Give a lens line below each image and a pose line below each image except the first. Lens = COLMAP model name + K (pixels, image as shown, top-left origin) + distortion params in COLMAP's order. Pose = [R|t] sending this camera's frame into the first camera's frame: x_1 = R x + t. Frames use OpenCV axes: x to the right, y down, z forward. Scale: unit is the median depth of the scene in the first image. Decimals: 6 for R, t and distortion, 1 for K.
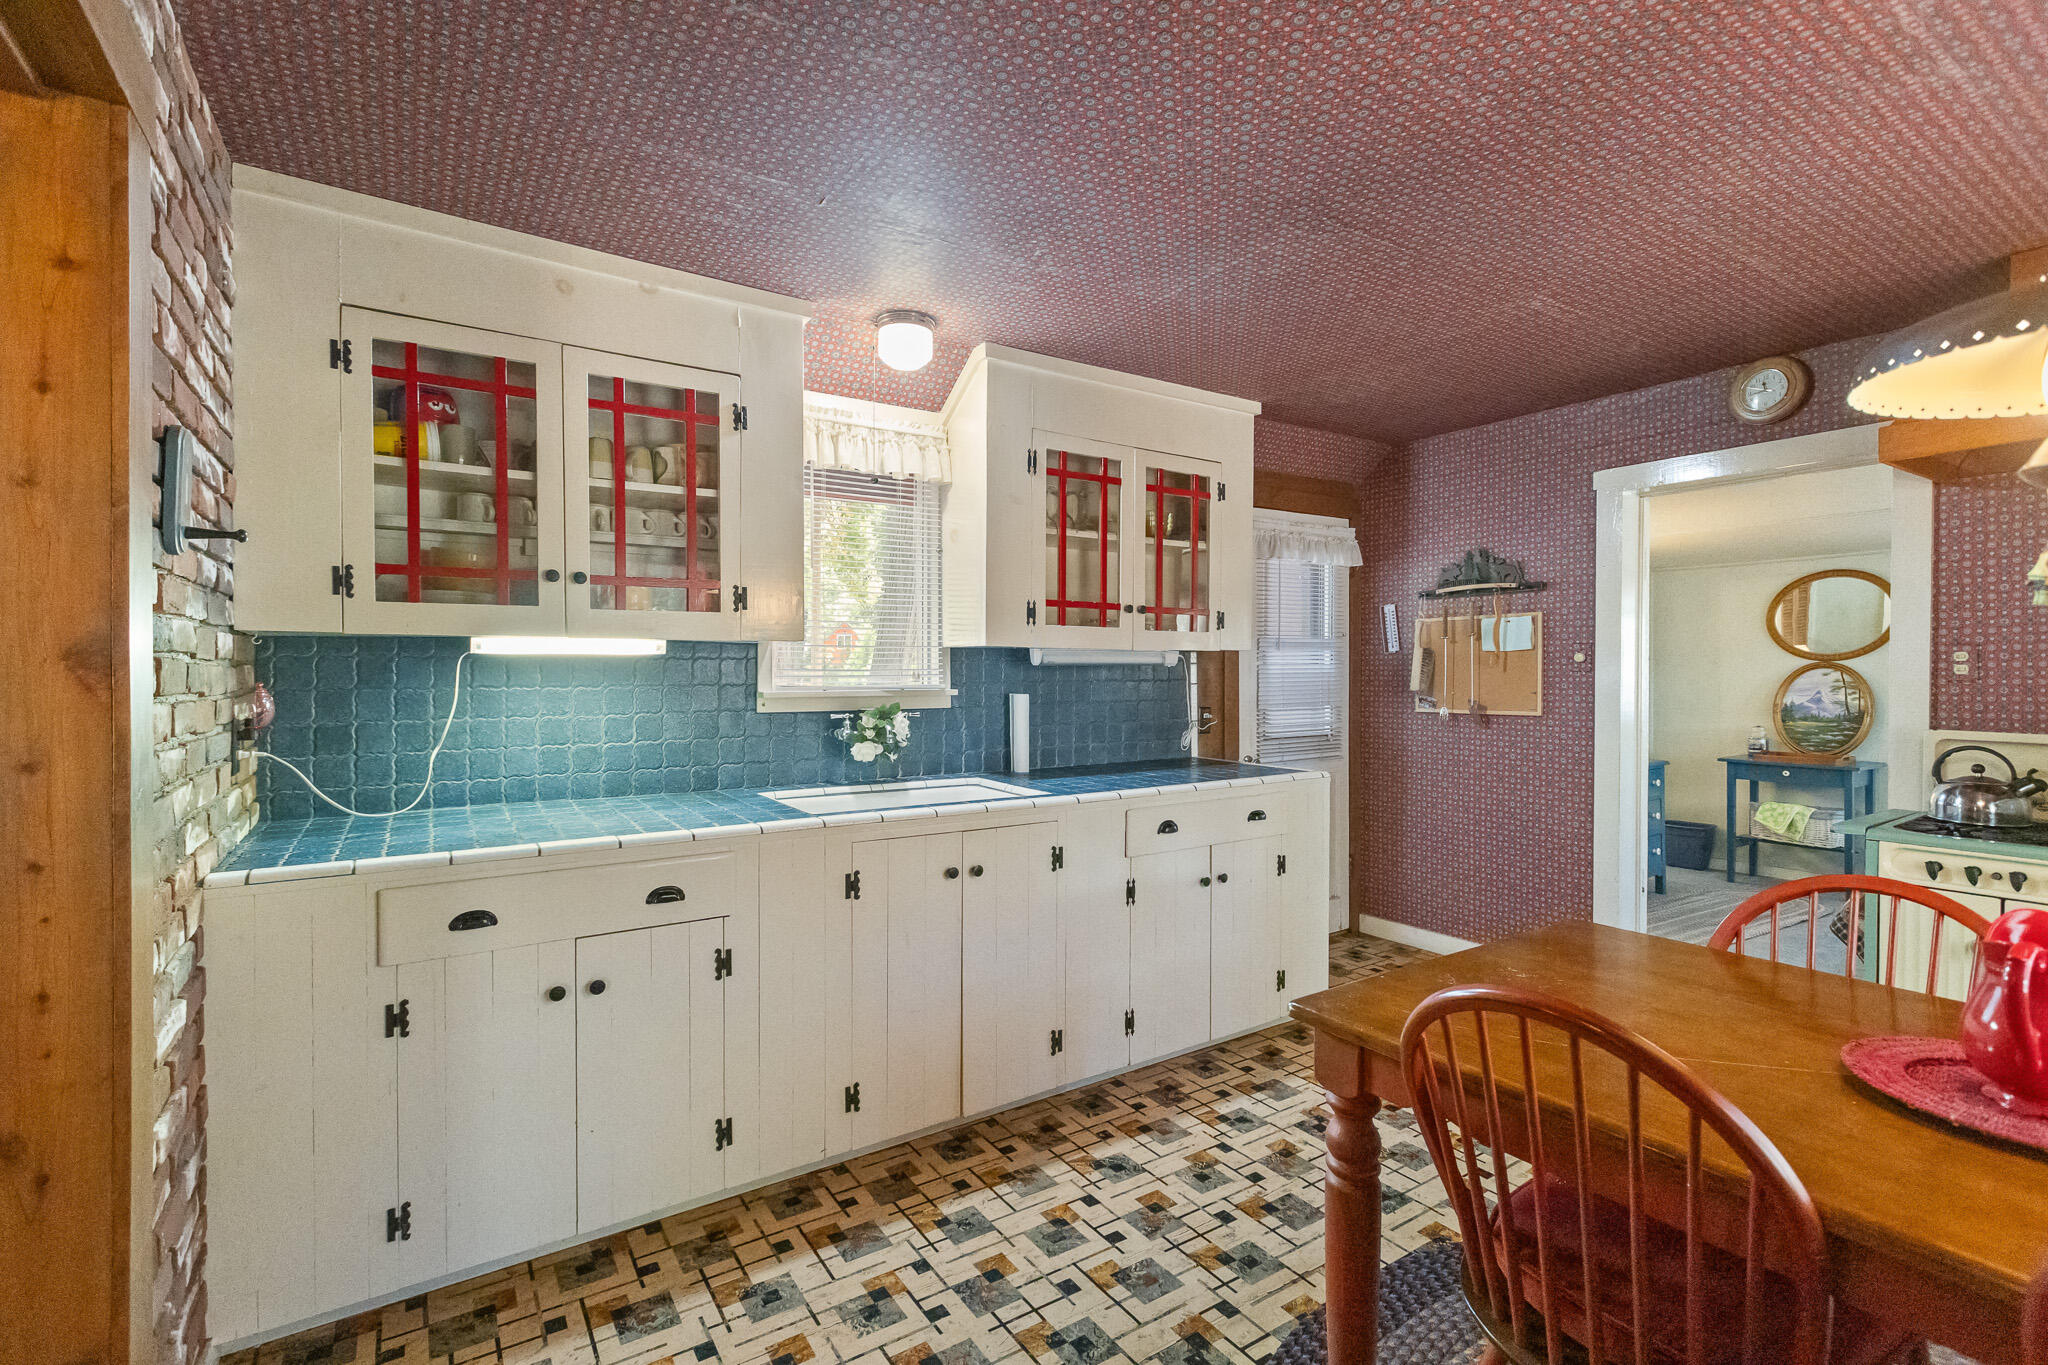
lens RADIAL K [[928.6, 0, 1028.4], [0, 928.6, 685.1], [0, 0, 1]] dist [0.001762, 0.002204]
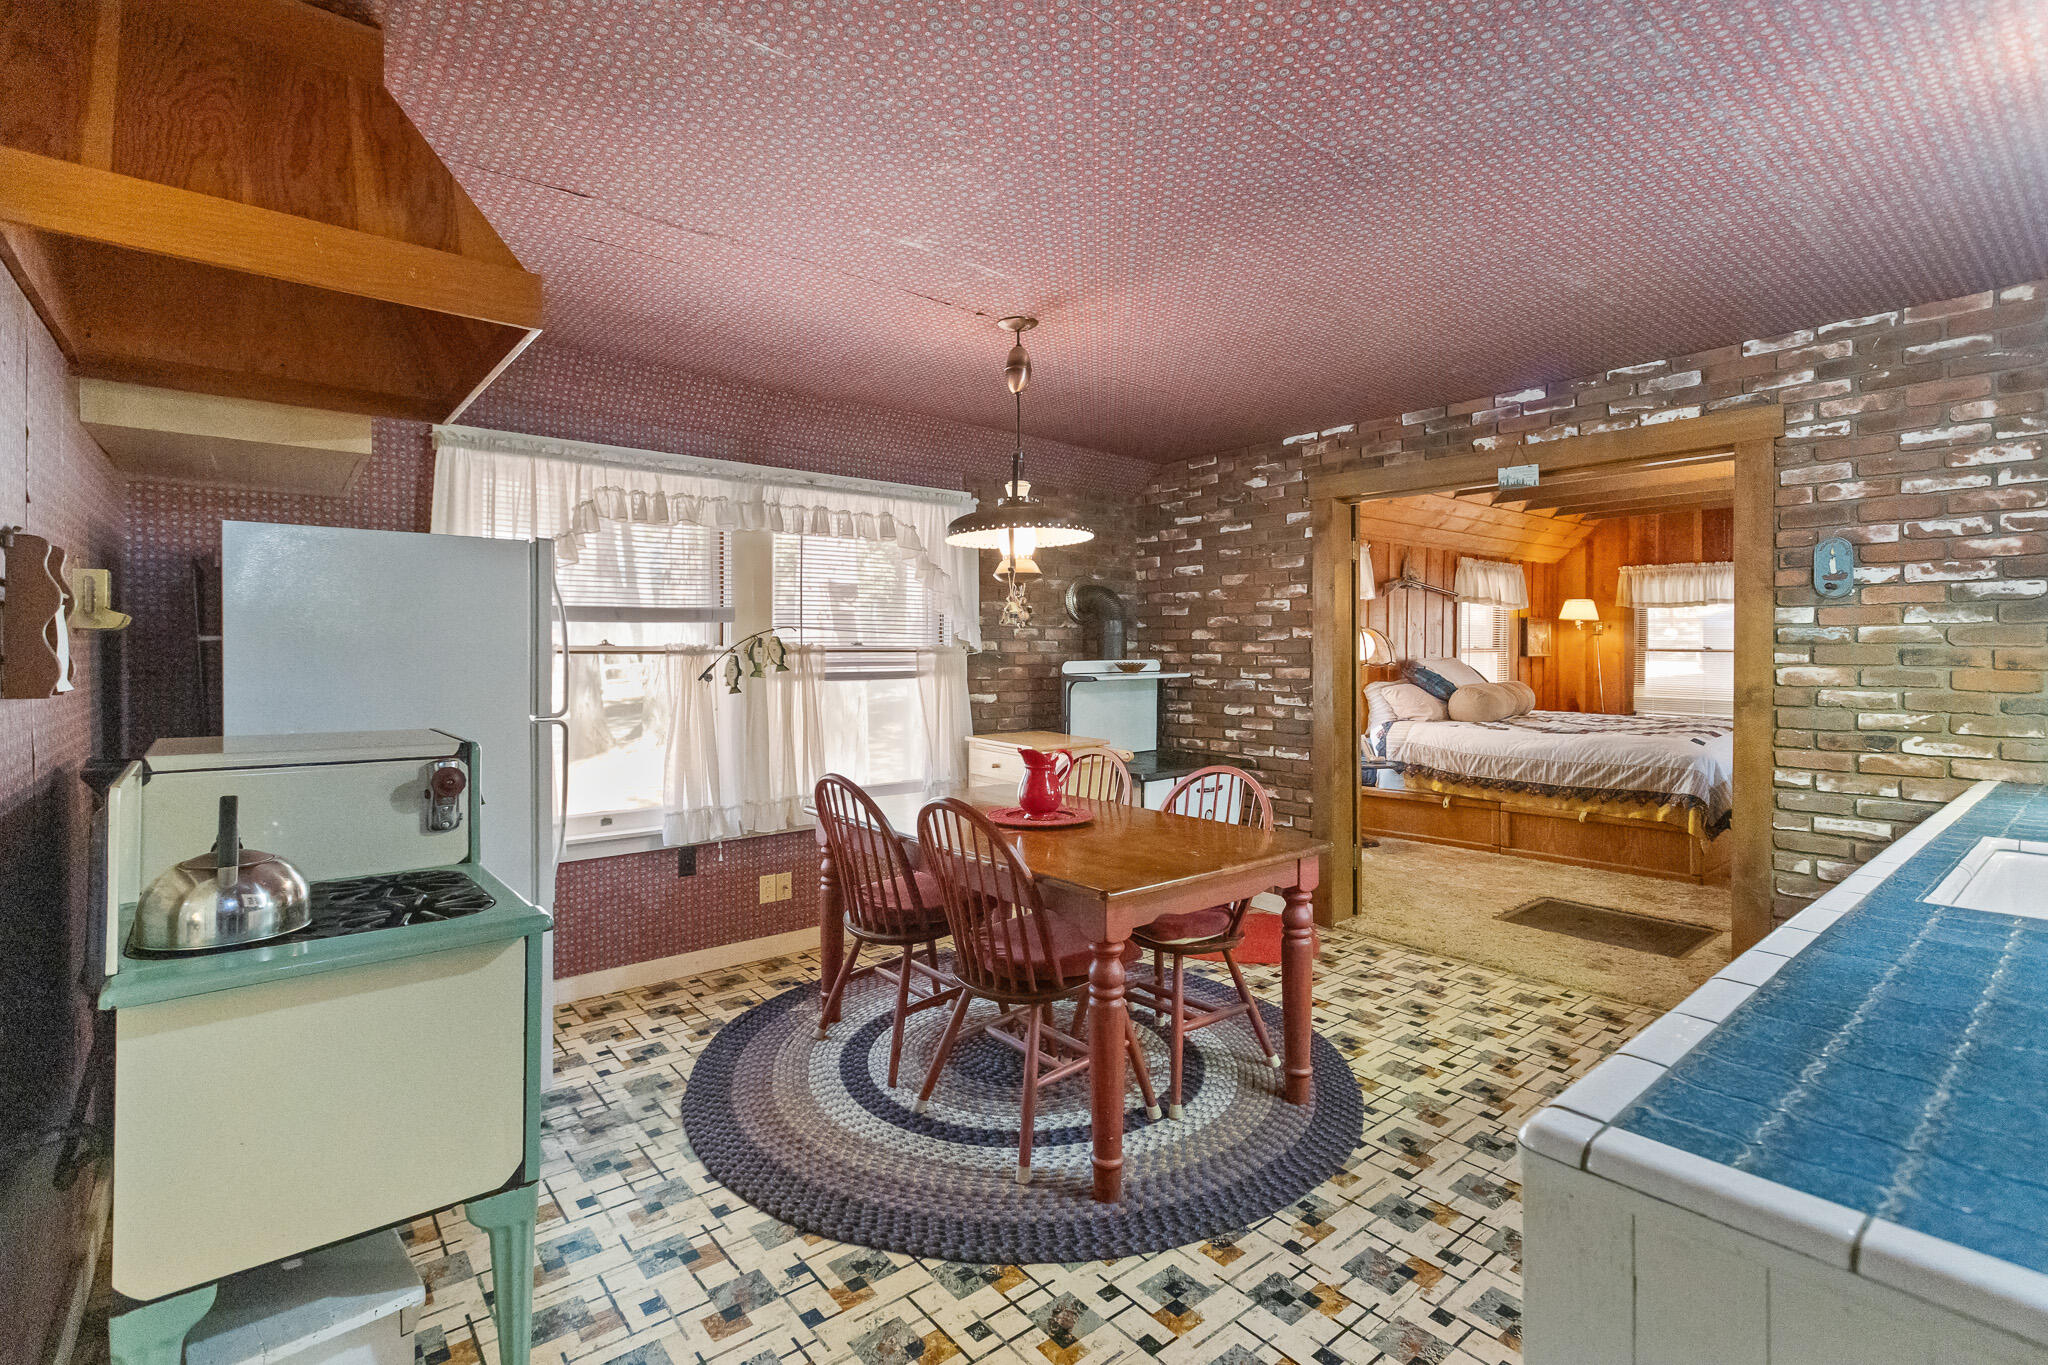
lens RADIAL K [[928.6, 0, 1065.9], [0, 928.6, 658.4], [0, 0, 1]] dist [0.001762, 0.002204]
pose [[-0.990333, 0.001443, -0.138702, 0.530669], [-0.001172, 0.999823, 0.018774, -0.016151], [0.138704, 0.018755, -0.990156, 1.381466]]
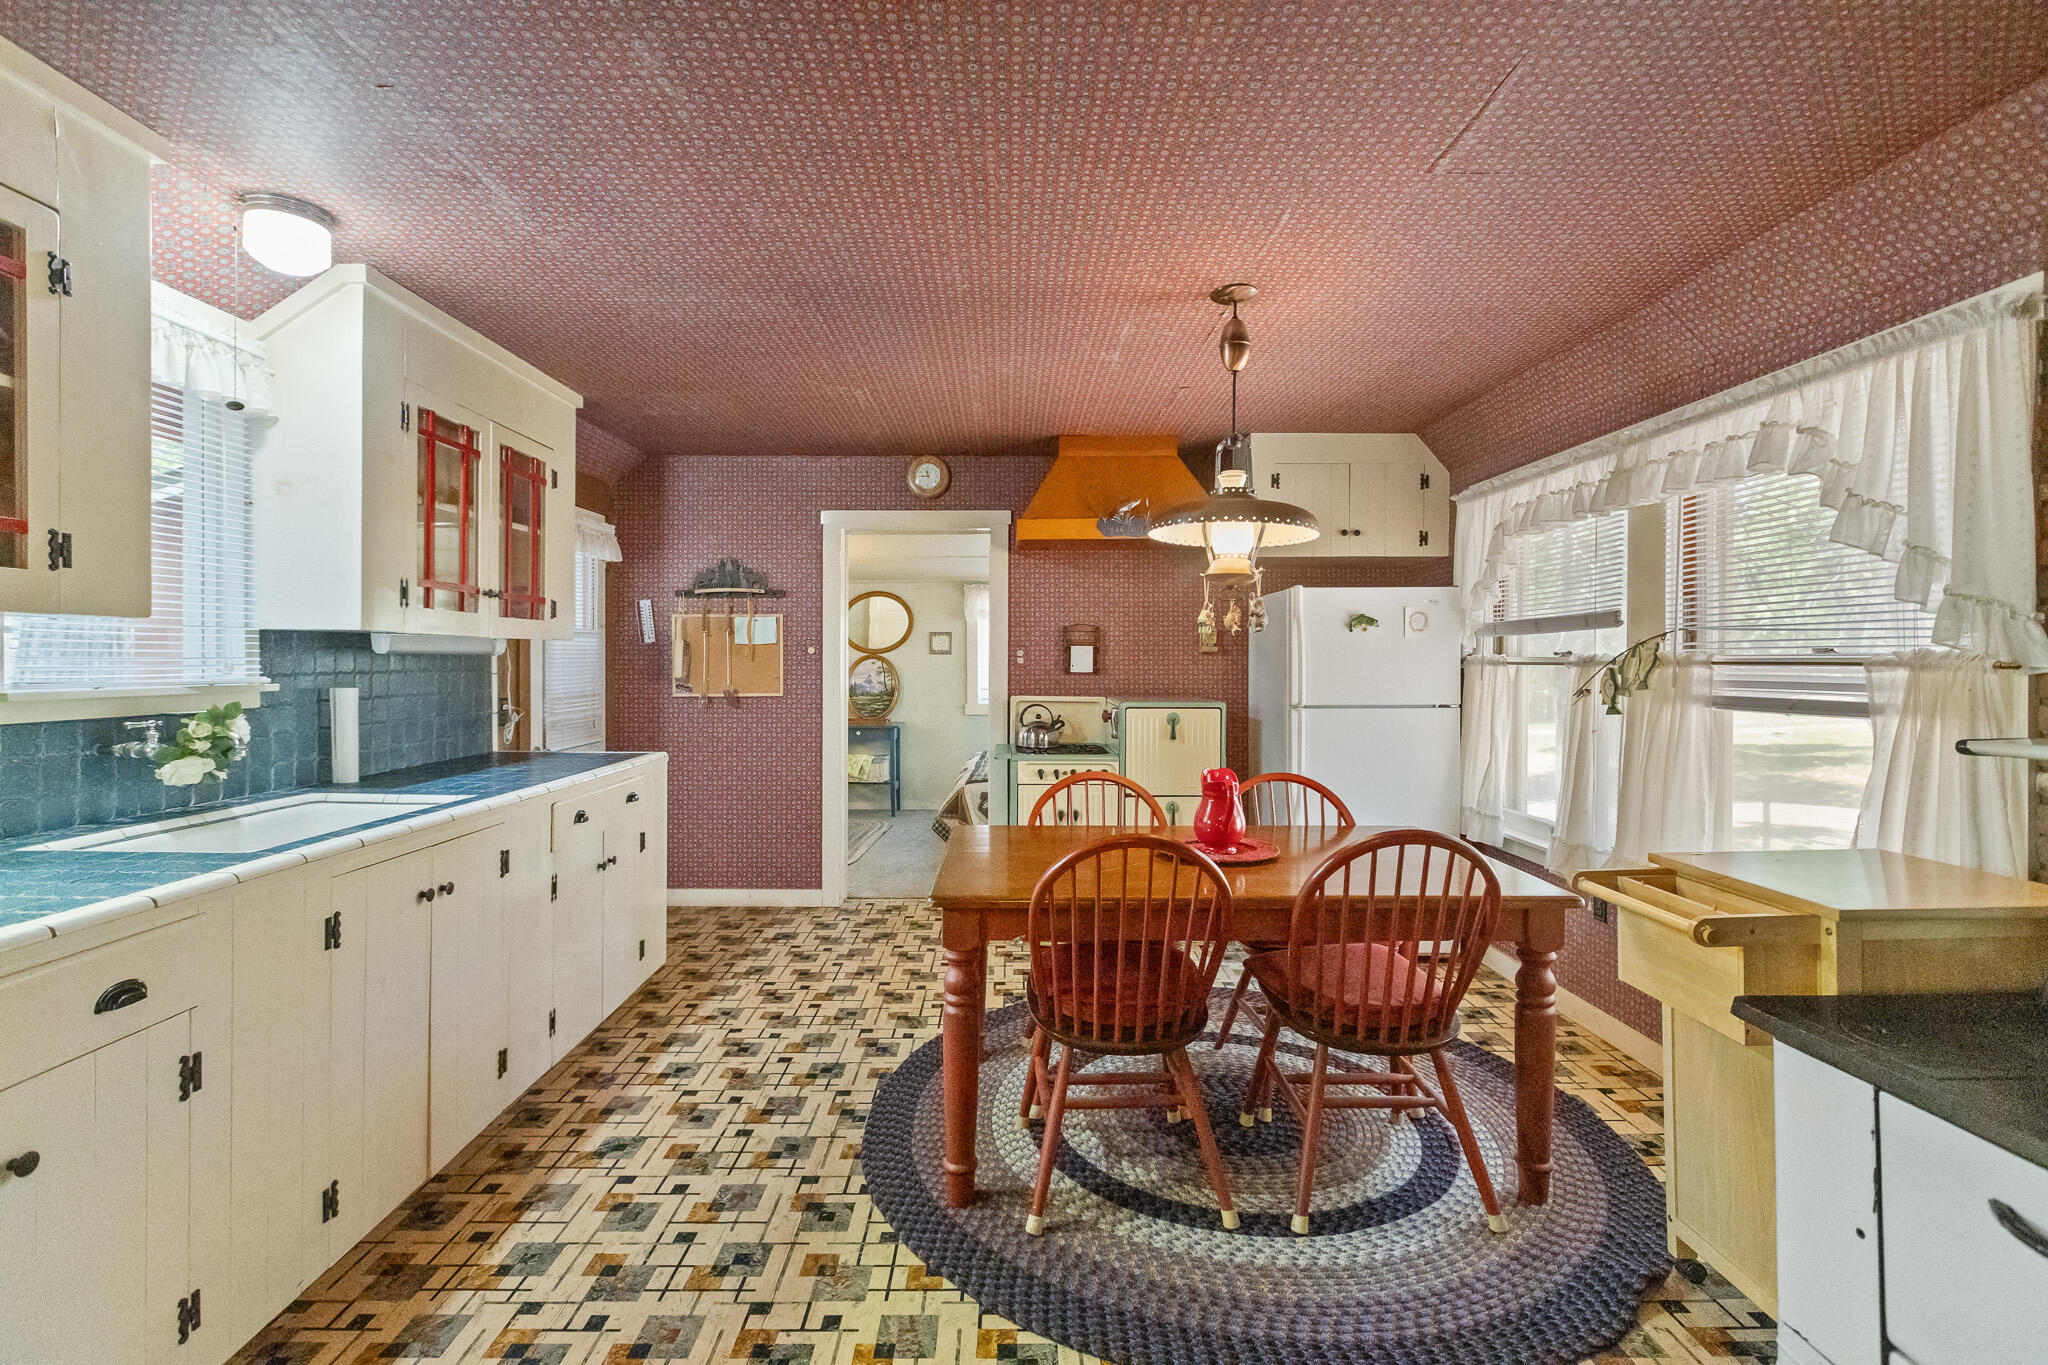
lens RADIAL K [[928.6, 0, 1005.3], [0, 928.6, 671.8], [0, 0, 1]] dist [0.001762, 0.002204]
pose [[0.547868, -0.008594, 0.836521, -0.434110], [0.009780, 0.999945, 0.003867, -0.002684], [-0.836508, 0.006062, 0.547922, 0.068128]]
